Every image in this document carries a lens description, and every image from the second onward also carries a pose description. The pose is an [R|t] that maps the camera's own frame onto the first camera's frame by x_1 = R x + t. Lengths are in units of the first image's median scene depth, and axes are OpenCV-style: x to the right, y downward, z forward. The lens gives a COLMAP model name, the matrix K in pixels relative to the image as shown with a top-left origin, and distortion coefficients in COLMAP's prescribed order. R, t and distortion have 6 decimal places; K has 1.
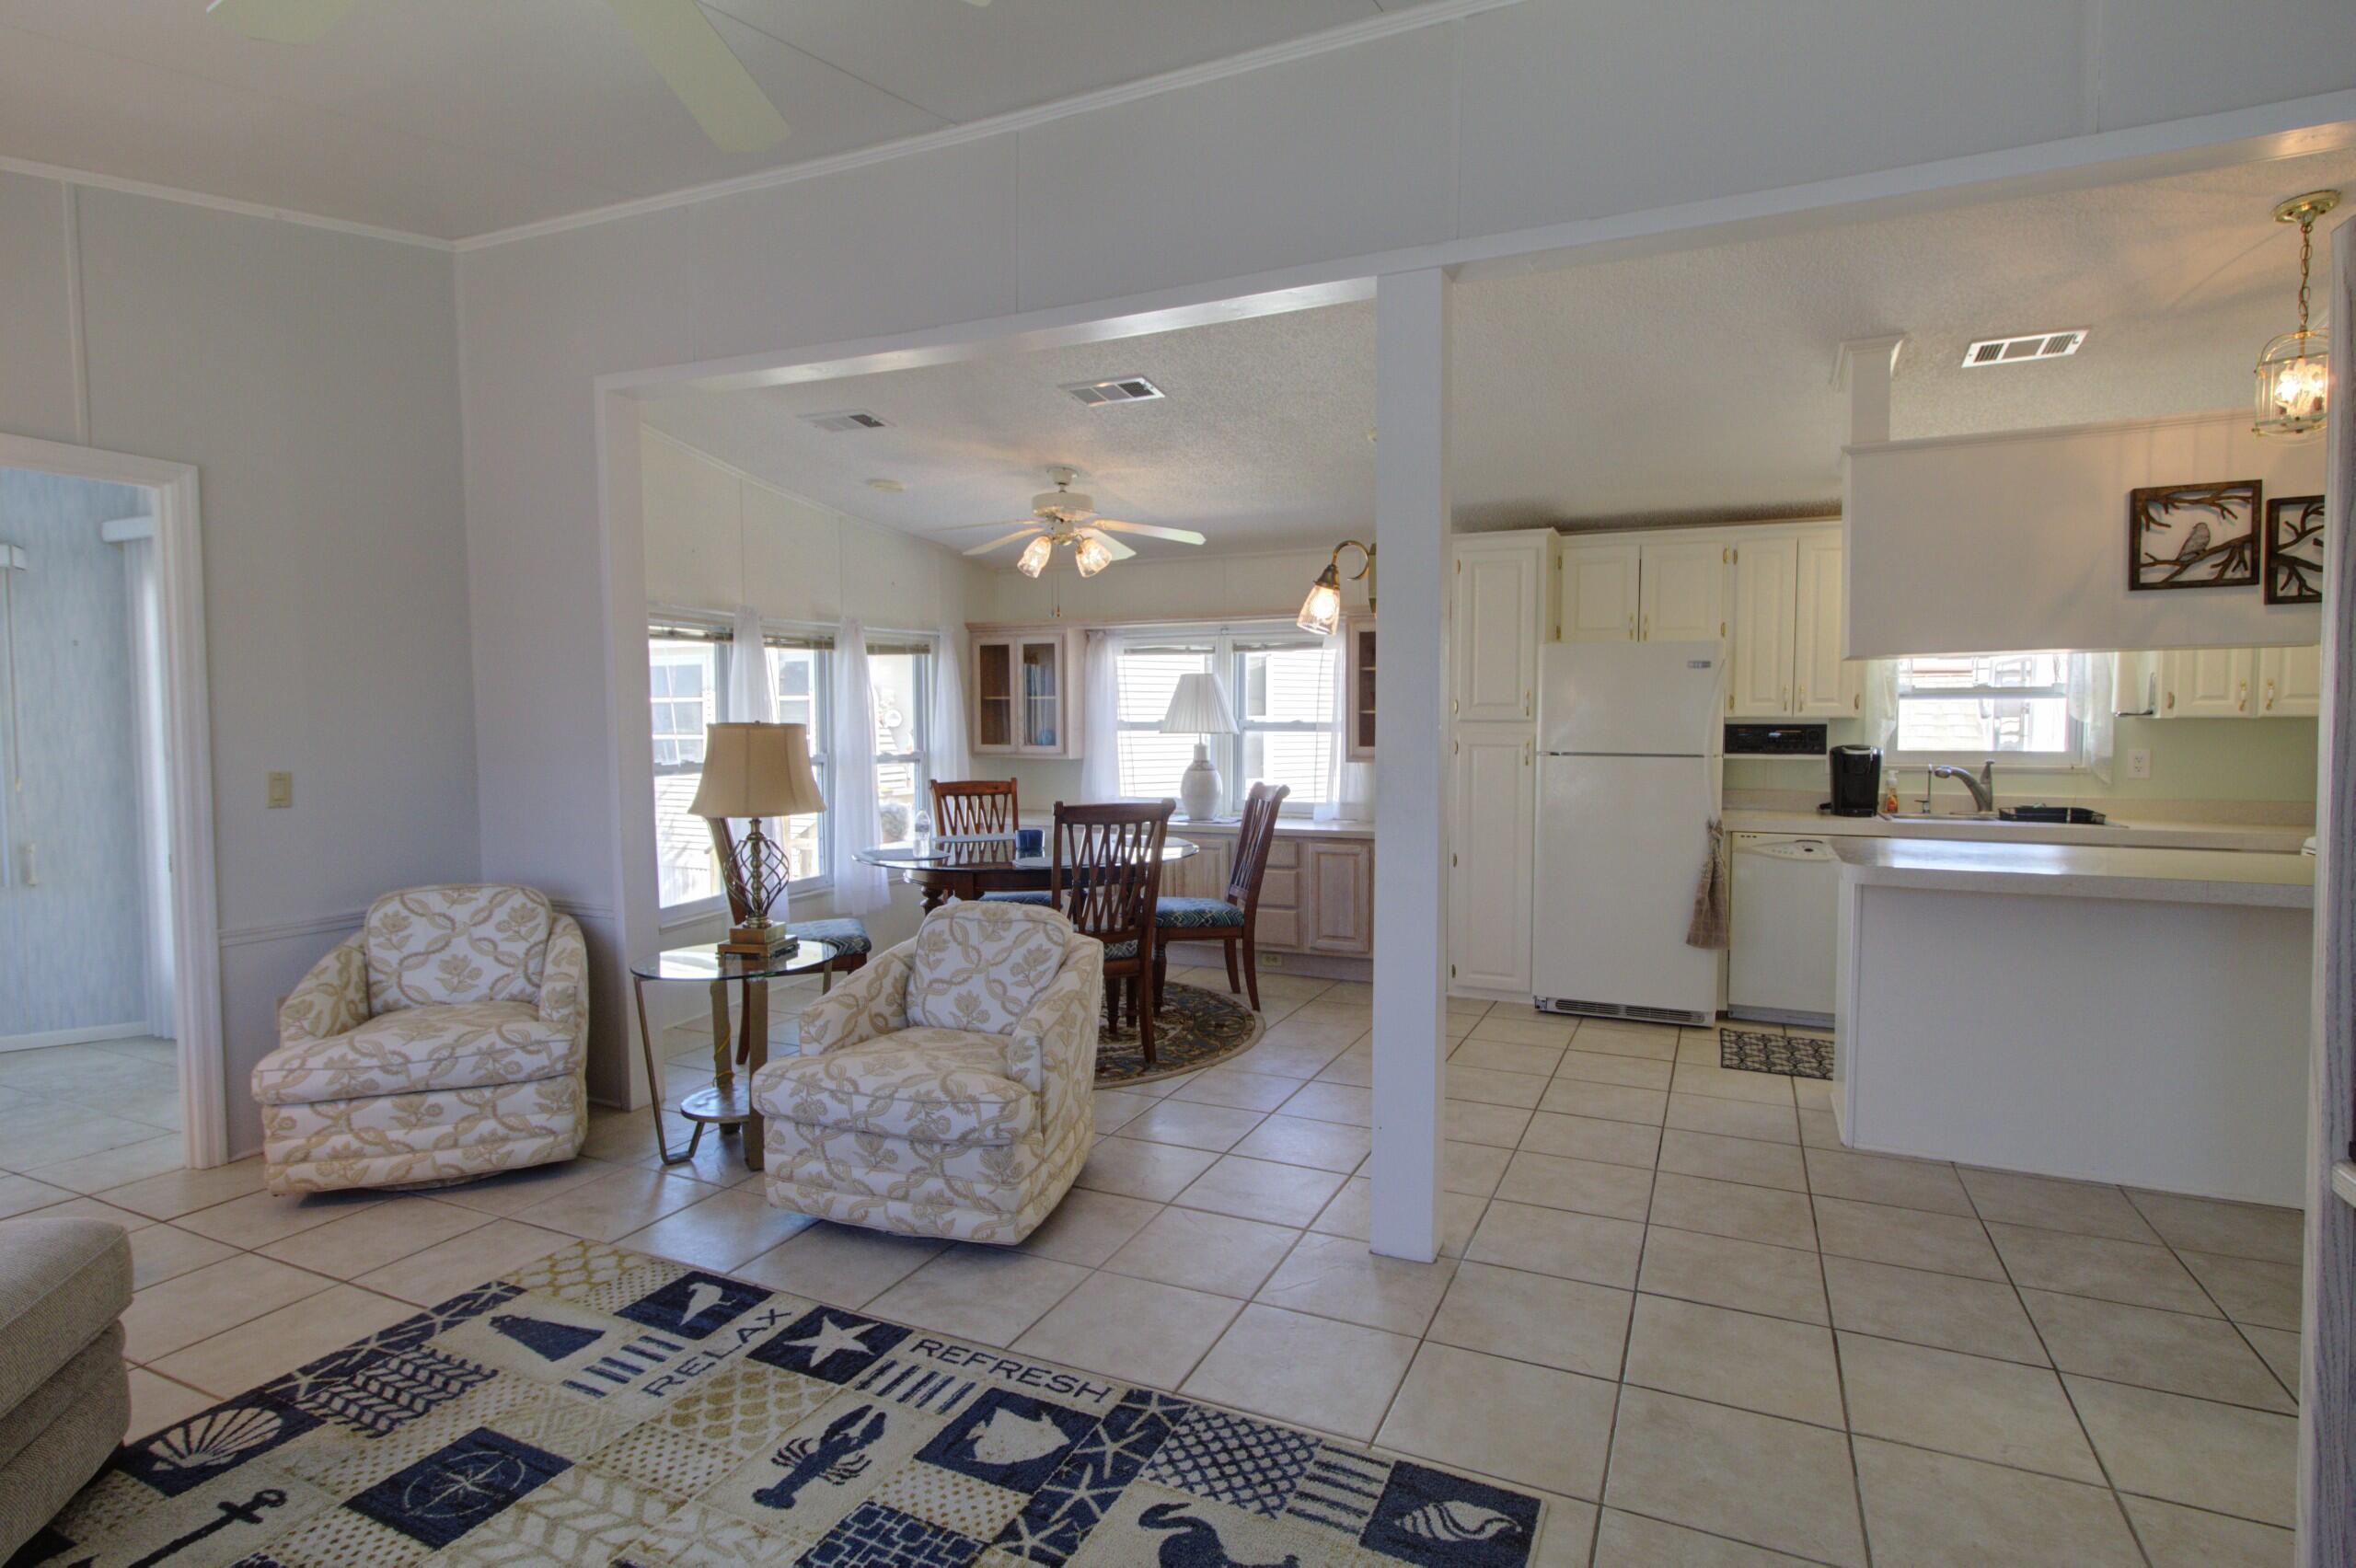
lens RADIAL K [[1180.8, 0, 1189.2], [0, 1180.8, 779.3], [0, 0, 1]] dist [0.000212, -0.002162]
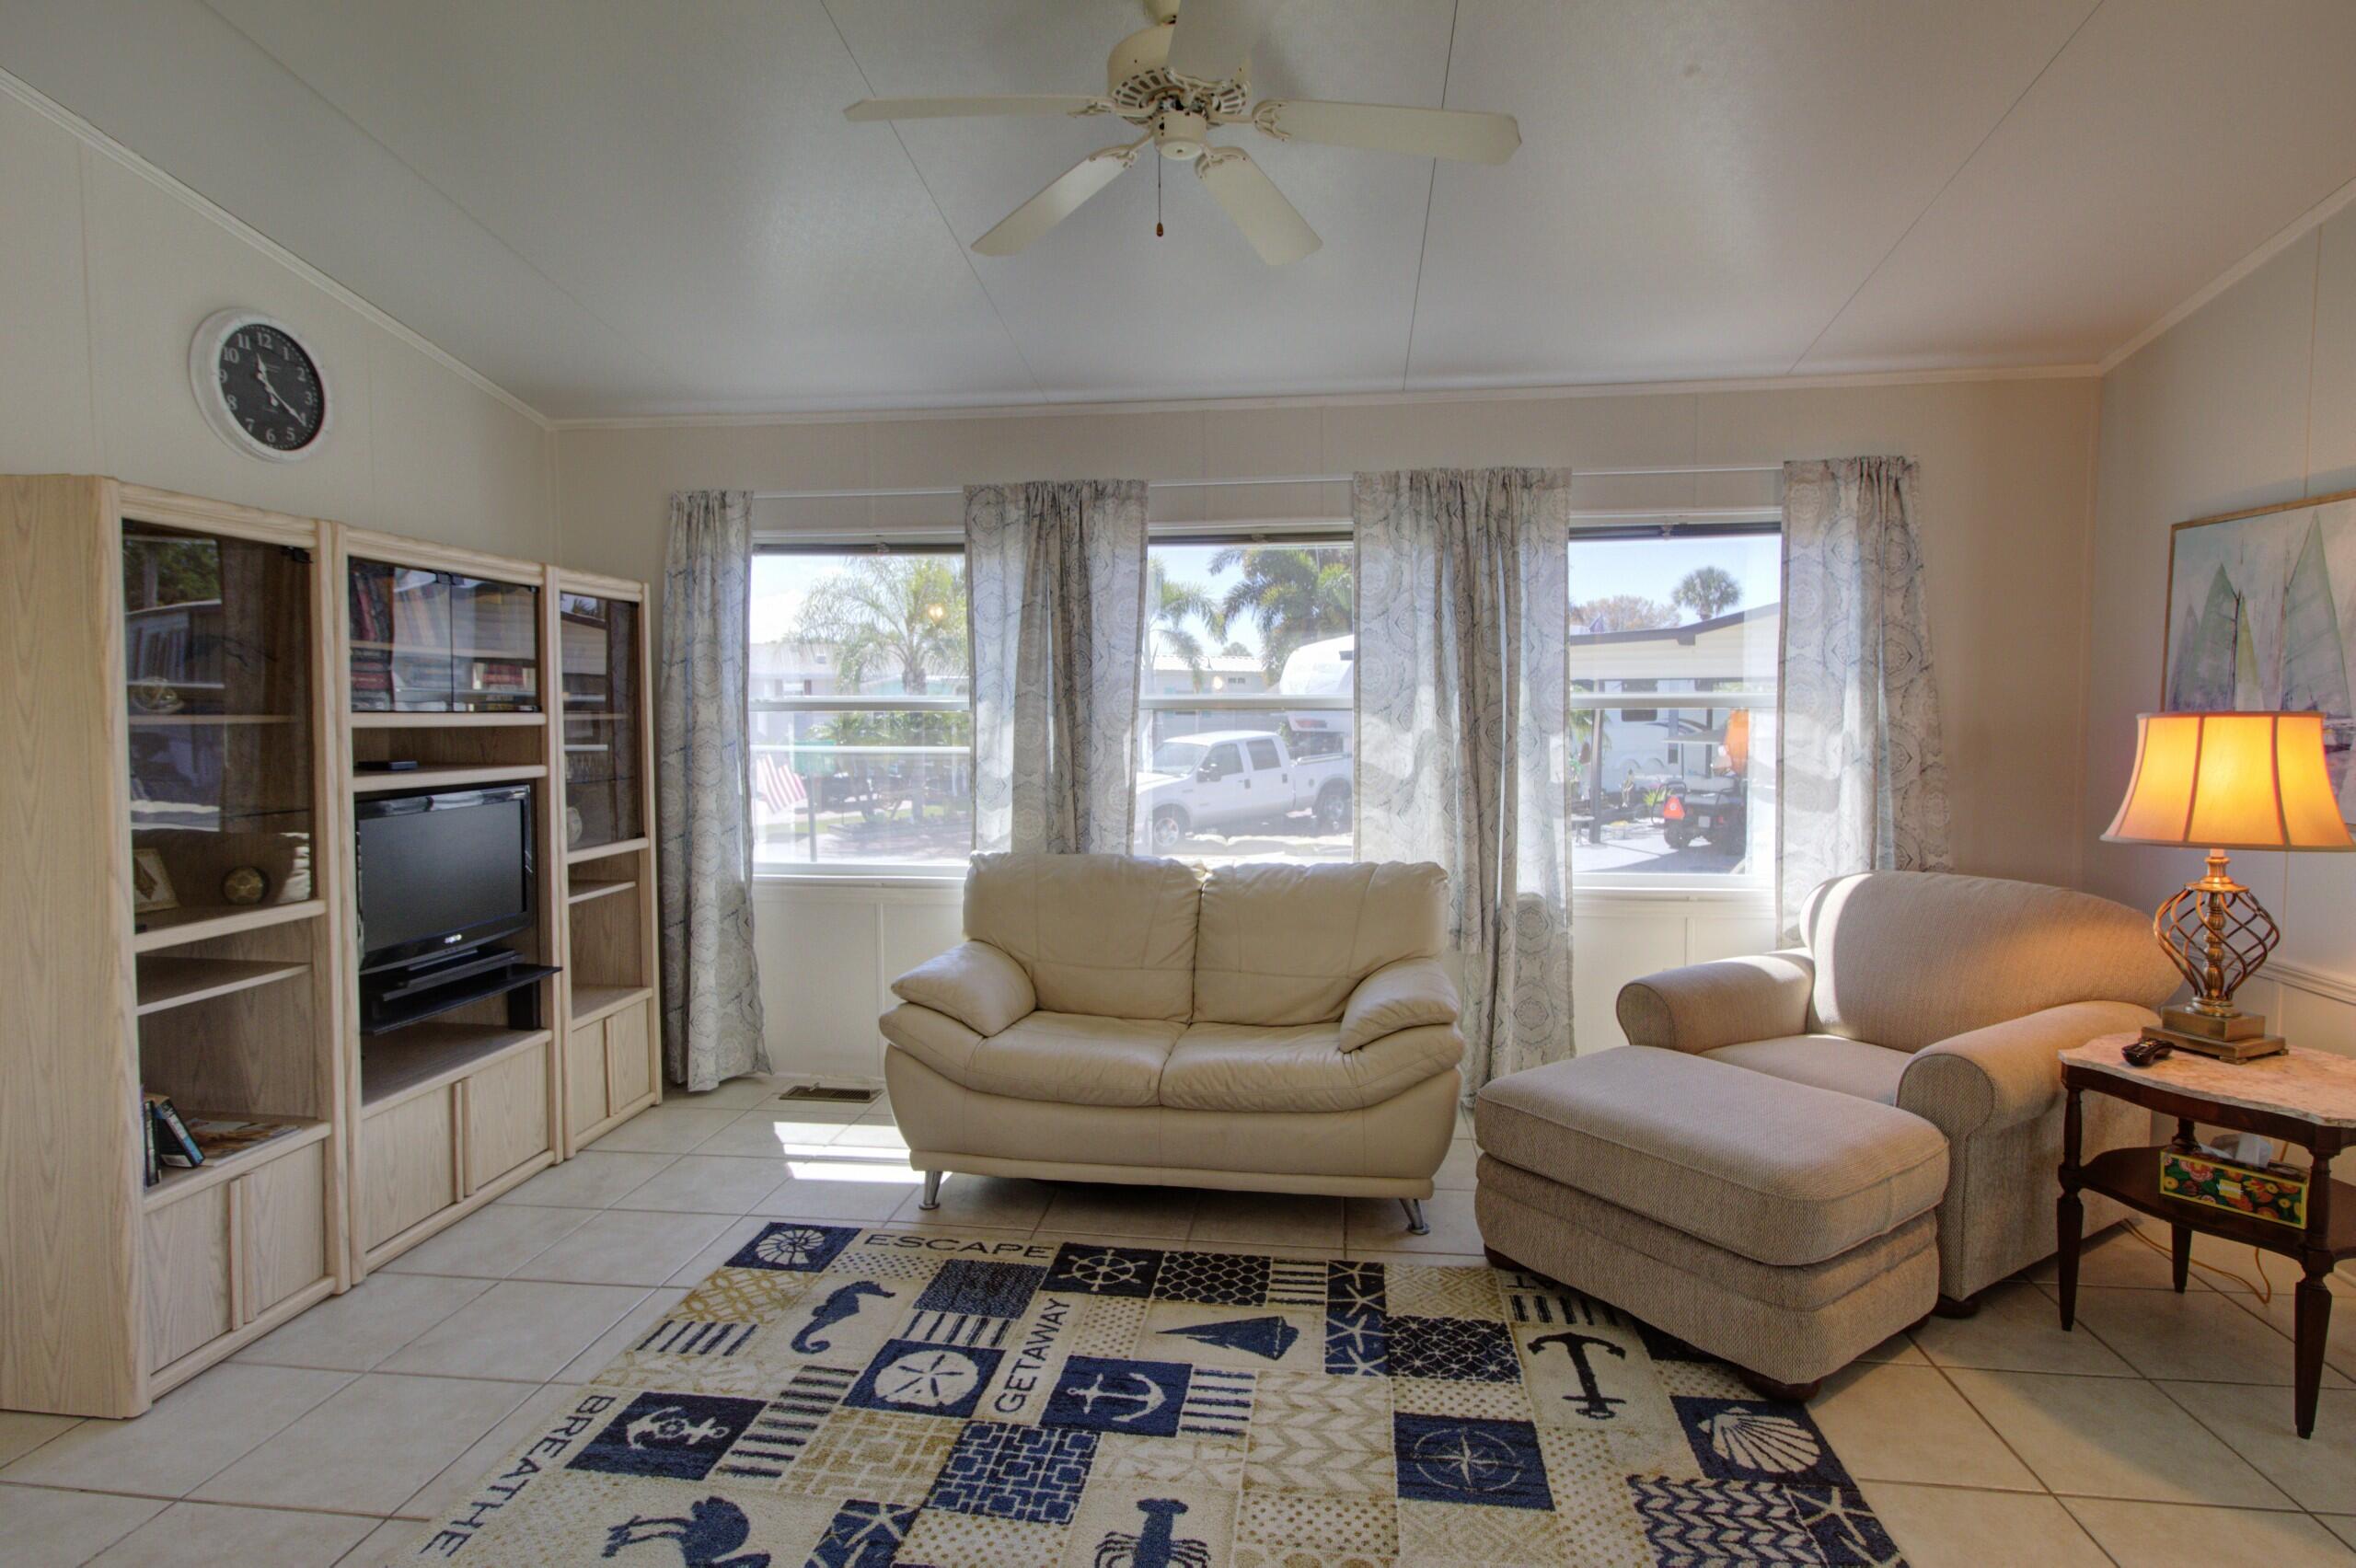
lens RADIAL K [[1180.8, 0, 1191.4], [0, 1180.8, 777.5], [0, 0, 1]] dist [0.000212, -0.002162]
pose [[-0.953562, 0.022335, -0.300367, -0.057426], [-0.011426, 0.993847, 0.110173, -0.066339], [0.300979, 0.108489, -0.947439, 1.174345]]
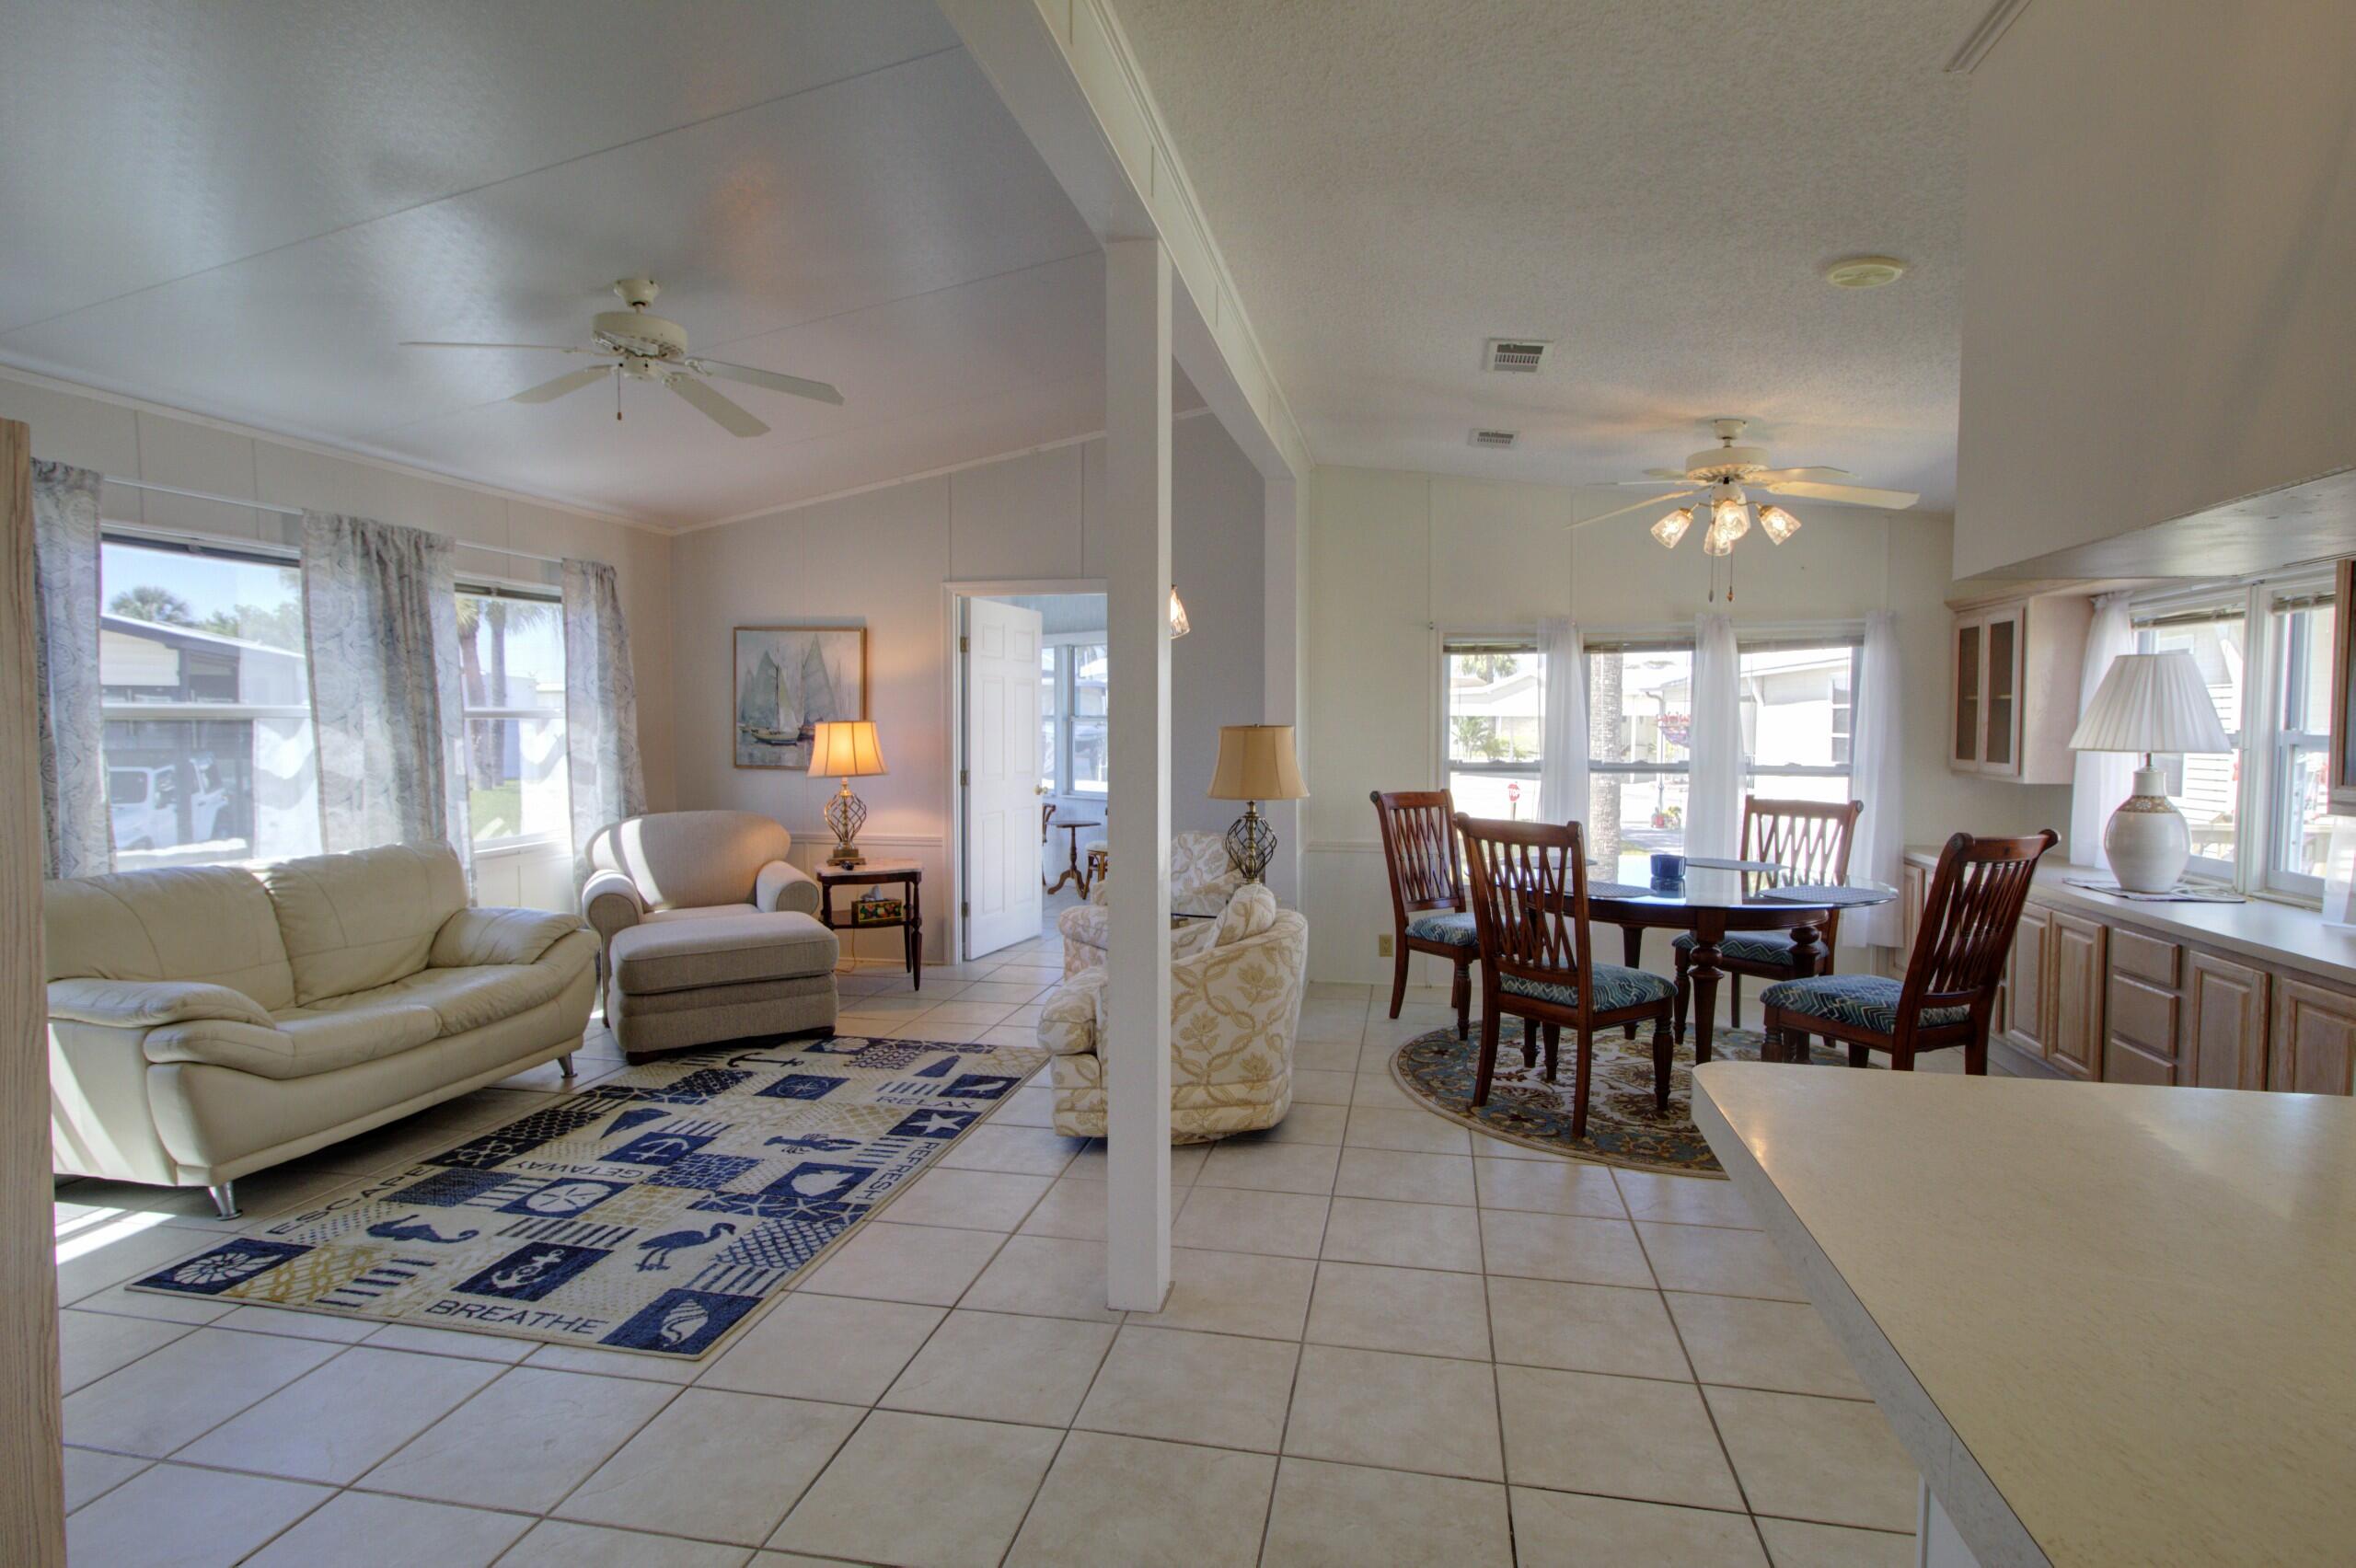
lens RADIAL K [[1180.8, 0, 1187.5], [0, 1180.8, 780.5], [0, 0, 1]] dist [0.000212, -0.002162]
pose [[0.229002, 0.052598, -0.972004, 0.987202], [-0.054143, 0.997682, 0.041232, -0.043542], [0.971919, 0.043185, 0.231319, 0.738173]]
